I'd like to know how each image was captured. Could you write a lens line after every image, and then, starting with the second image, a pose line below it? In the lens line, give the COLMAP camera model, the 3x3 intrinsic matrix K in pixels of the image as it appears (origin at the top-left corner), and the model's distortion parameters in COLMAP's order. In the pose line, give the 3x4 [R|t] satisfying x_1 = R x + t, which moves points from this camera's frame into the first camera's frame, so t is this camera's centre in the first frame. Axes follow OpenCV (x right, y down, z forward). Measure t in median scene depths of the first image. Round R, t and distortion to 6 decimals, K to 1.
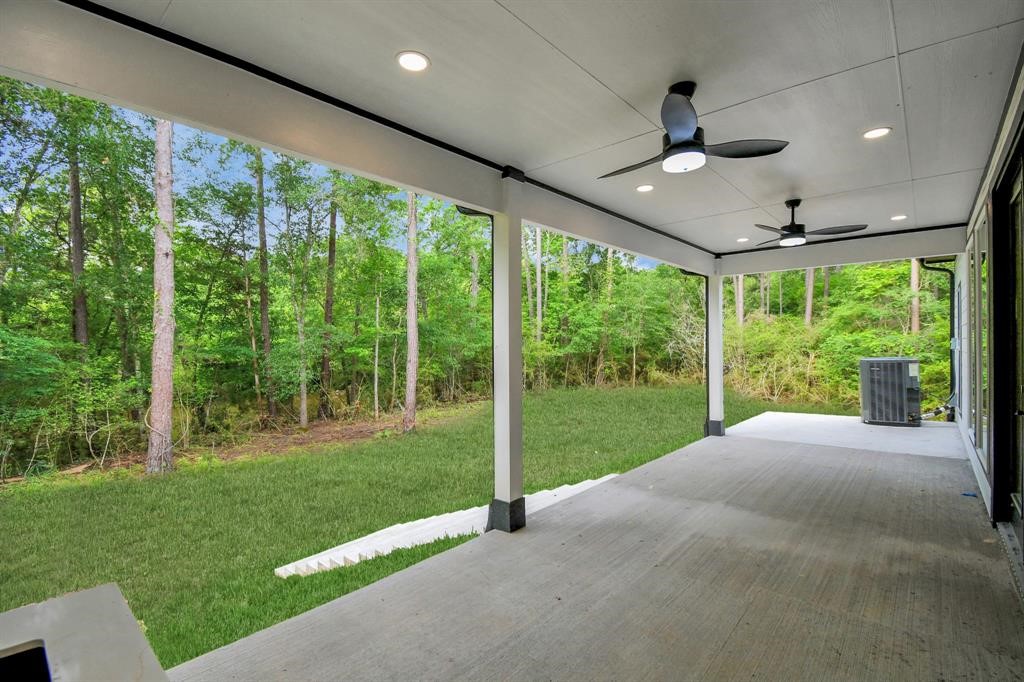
lens RADIAL K [[475.1, 0, 512.0], [0, 475.1, 341.0], [0, 0, 1]] dist [-0.046455, -0.000322]
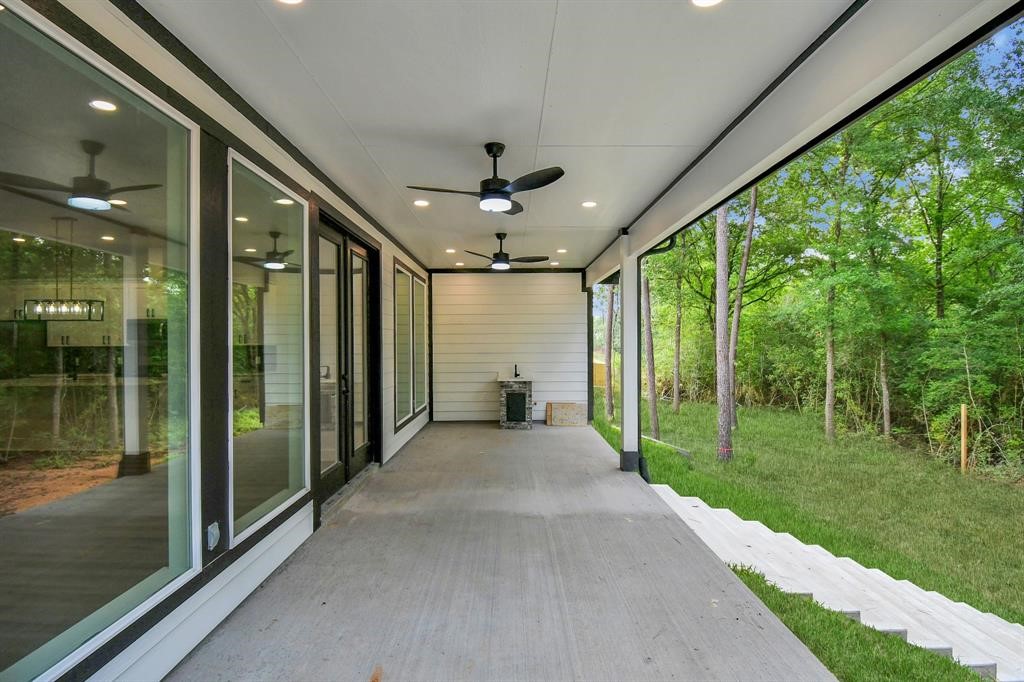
lens RADIAL K [[475.1, 0, 512.0], [0, 475.1, 341.0], [0, 0, 1]] dist [-0.046455, -0.000322]
pose [[-0.740556, 0.008194, -0.671945, 1.327999], [0.007932, 0.999963, 0.003452, -0.033476], [0.671948, -0.002774, -0.740593, 1.918350]]
